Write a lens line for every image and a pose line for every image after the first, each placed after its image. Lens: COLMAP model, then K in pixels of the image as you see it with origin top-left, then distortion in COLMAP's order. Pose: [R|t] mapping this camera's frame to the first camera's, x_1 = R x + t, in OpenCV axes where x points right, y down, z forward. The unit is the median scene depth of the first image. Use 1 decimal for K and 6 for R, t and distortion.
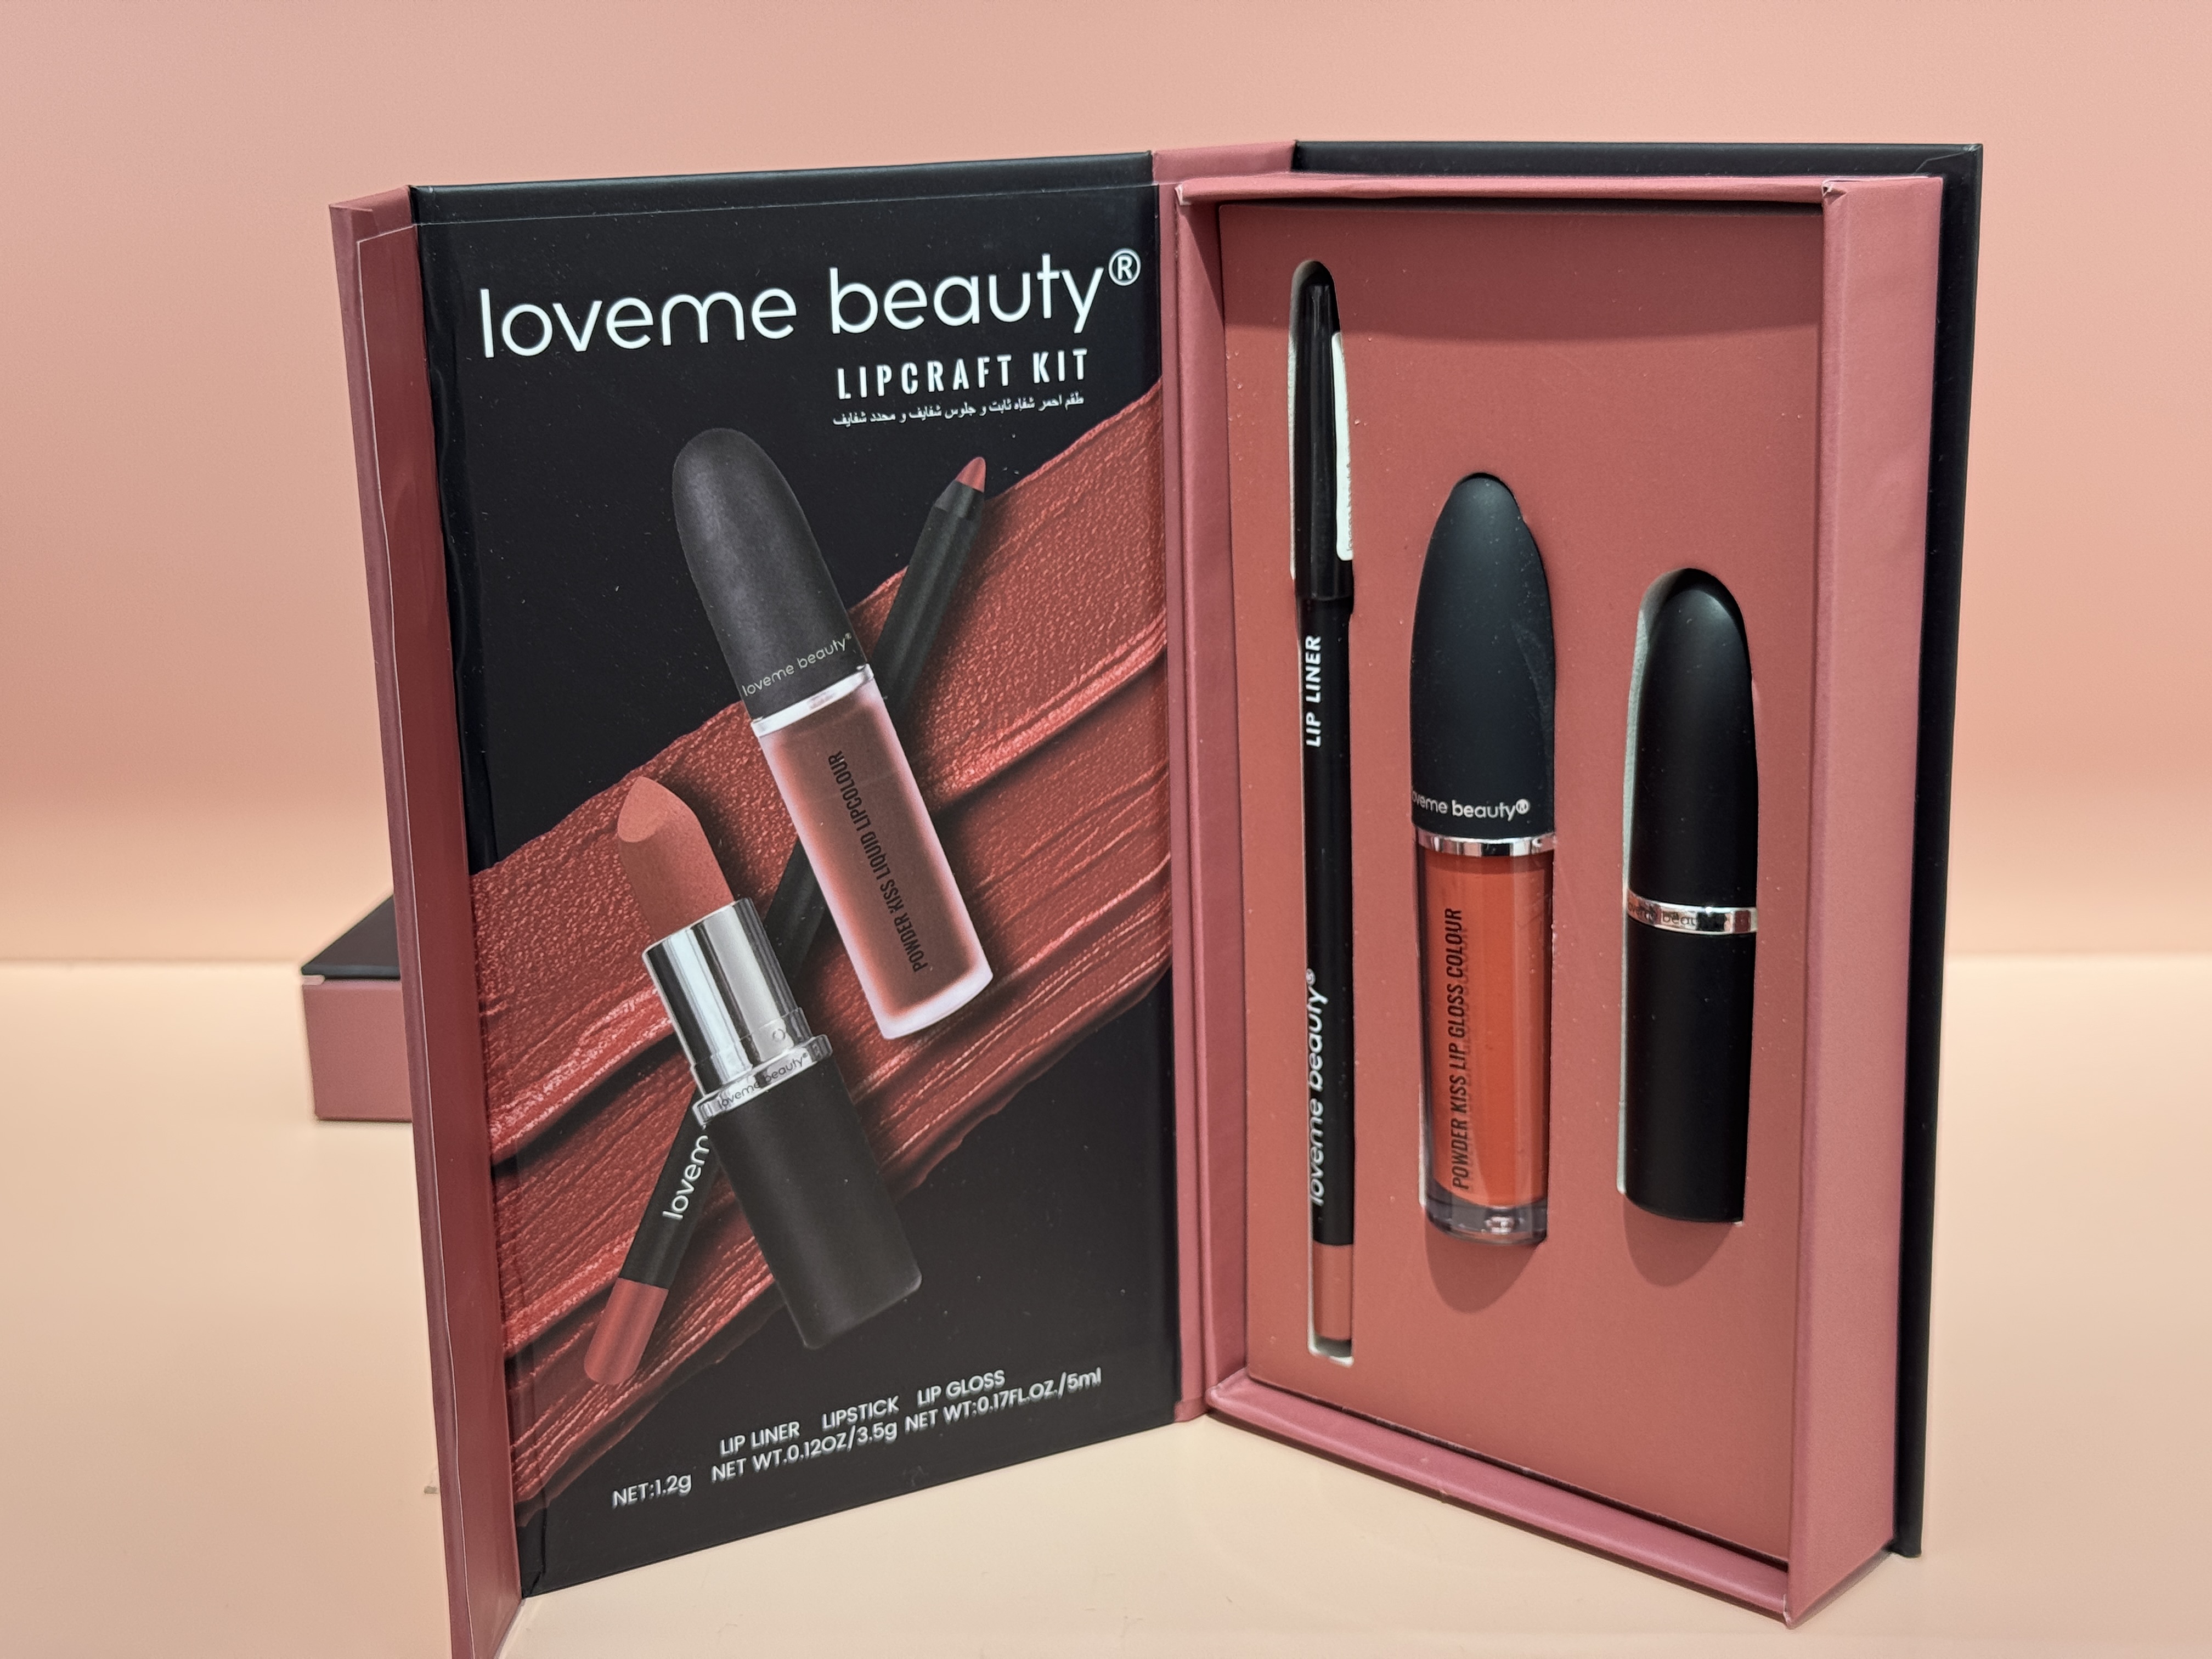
lens RADIAL K [[2925.4, 0, 1106.0], [0, 2925.4, 829.5], [0, 0, 1]] dist [0.000193, 0.440367]
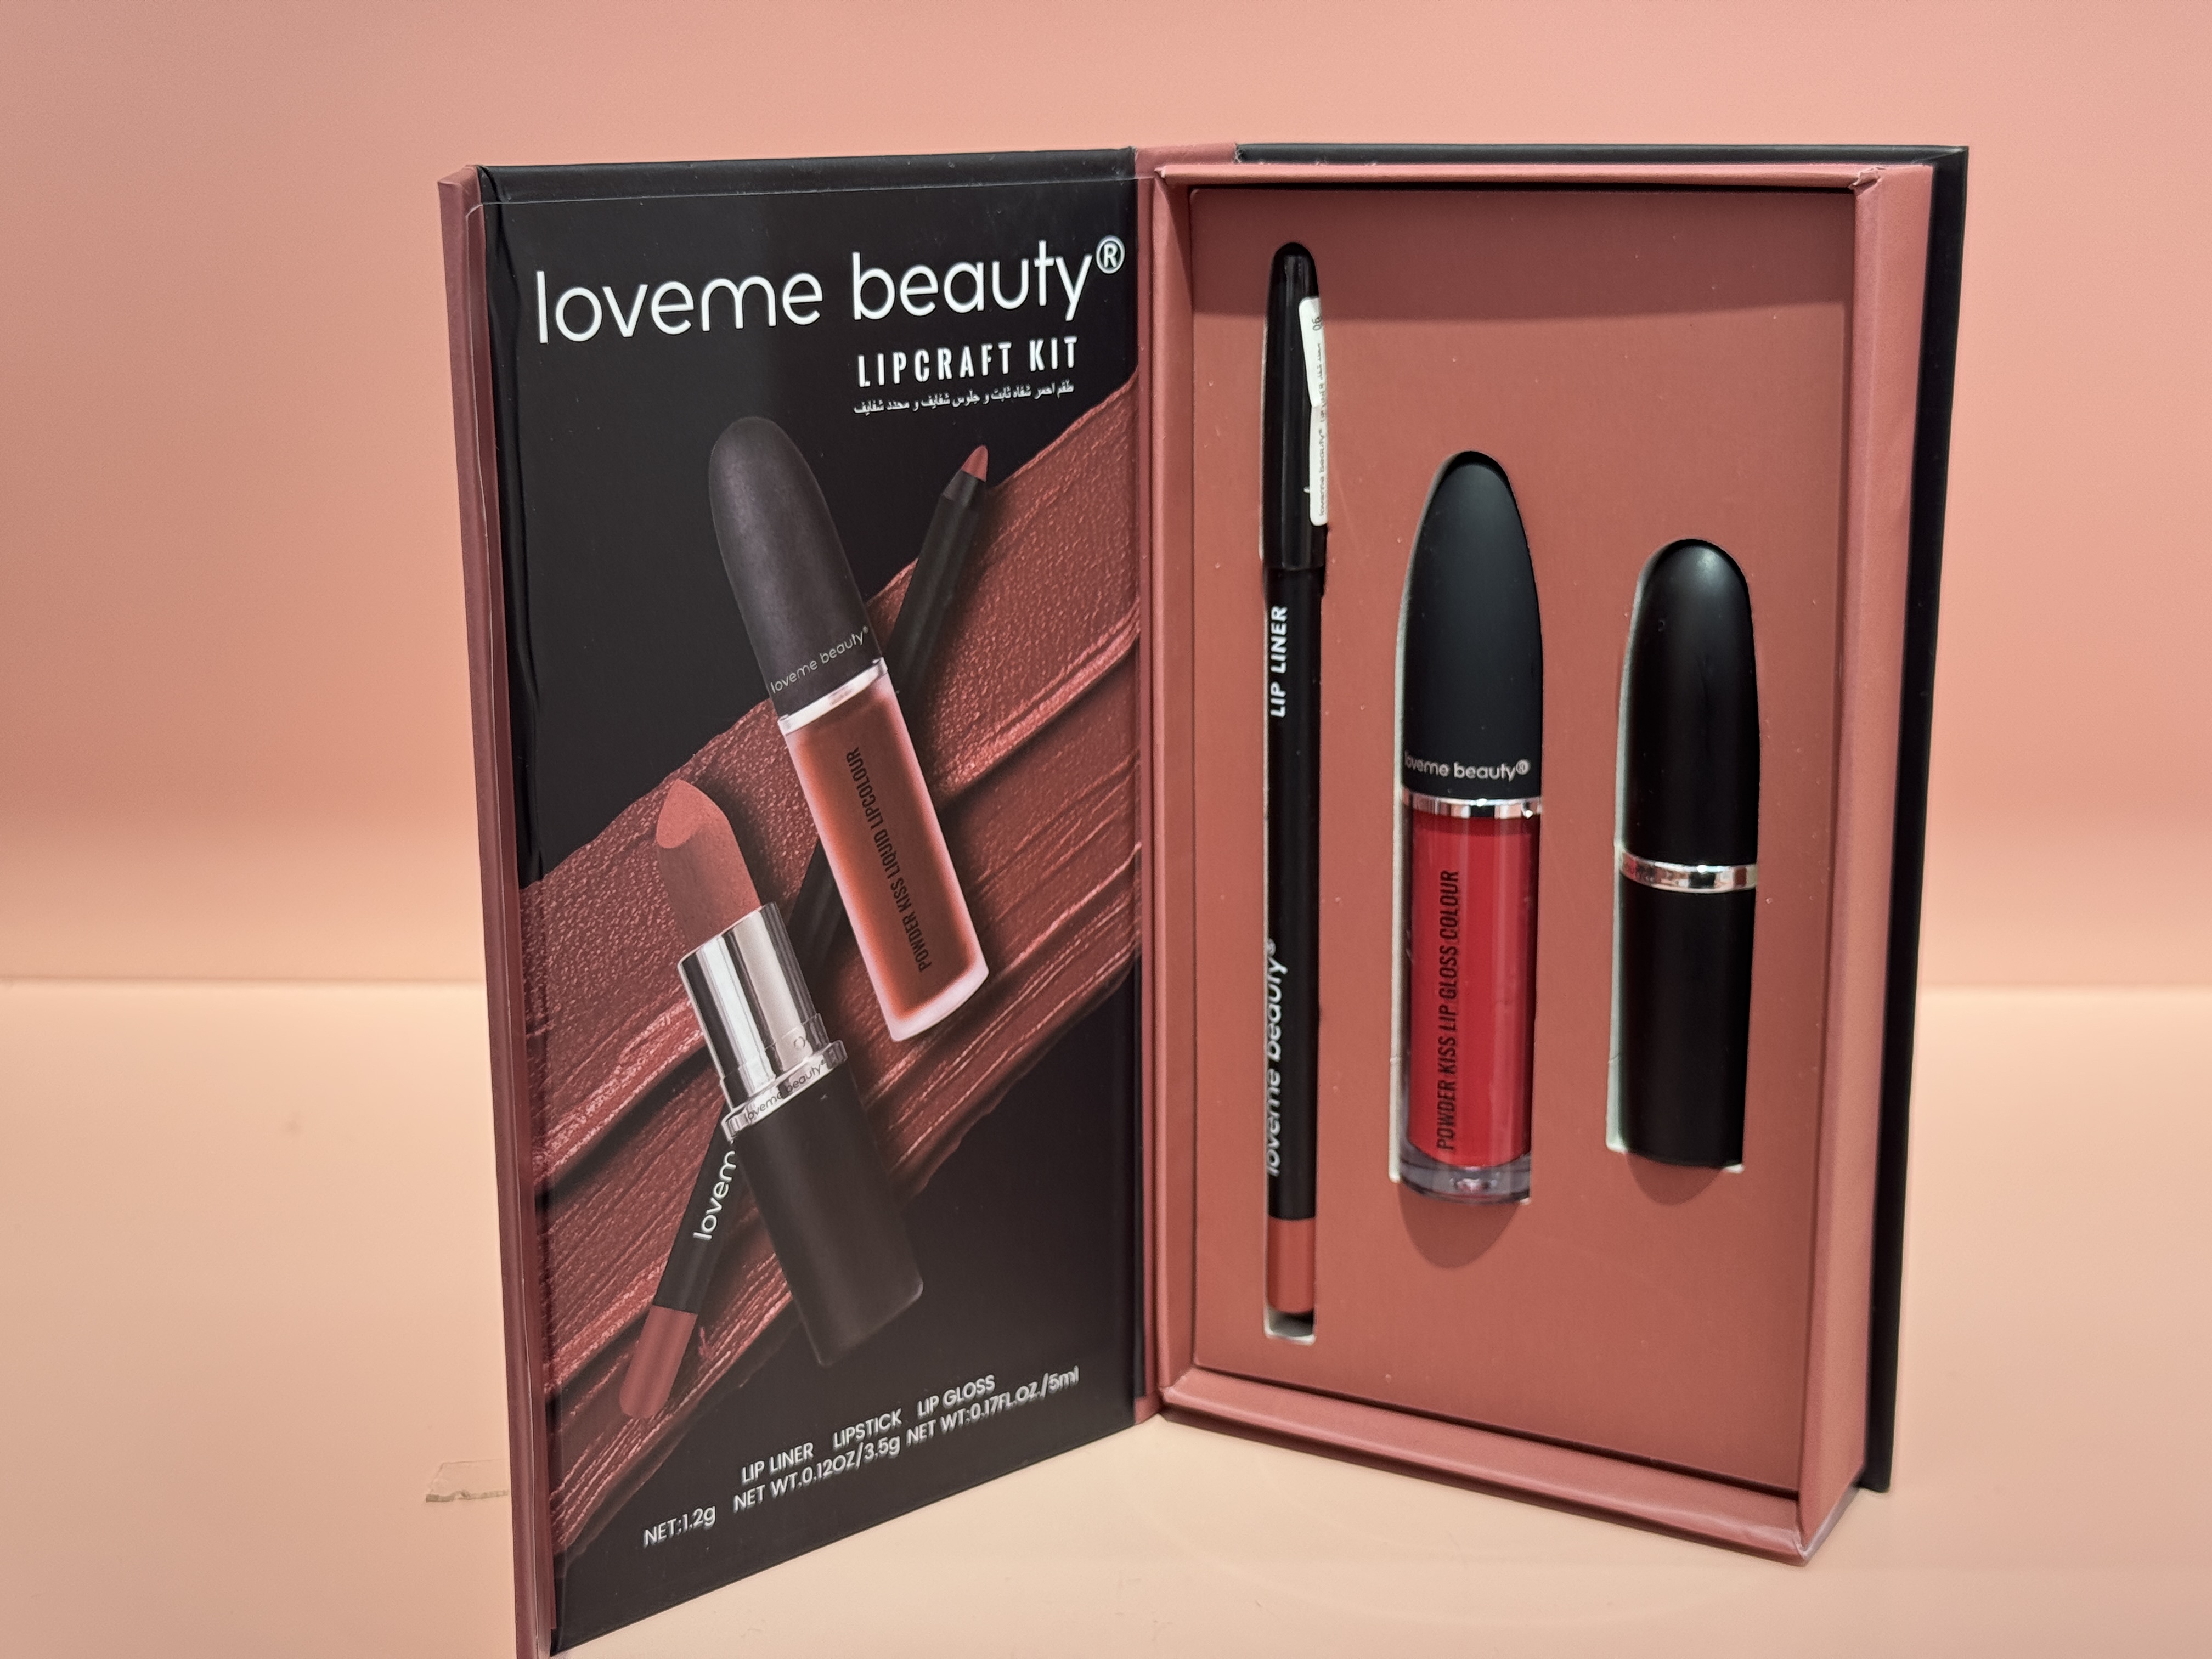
lens RADIAL K [[2925.4, 0, 1106.0], [0, 2925.4, 829.5], [0, 0, 1]] dist [0.000193, 0.440367]
pose [[0.975457, -0.043546, 0.215841, -0.221677], [0.046761, 0.998858, -0.009808, 0.013888], [-0.215168, 0.019660, 0.976379, 0.028272]]
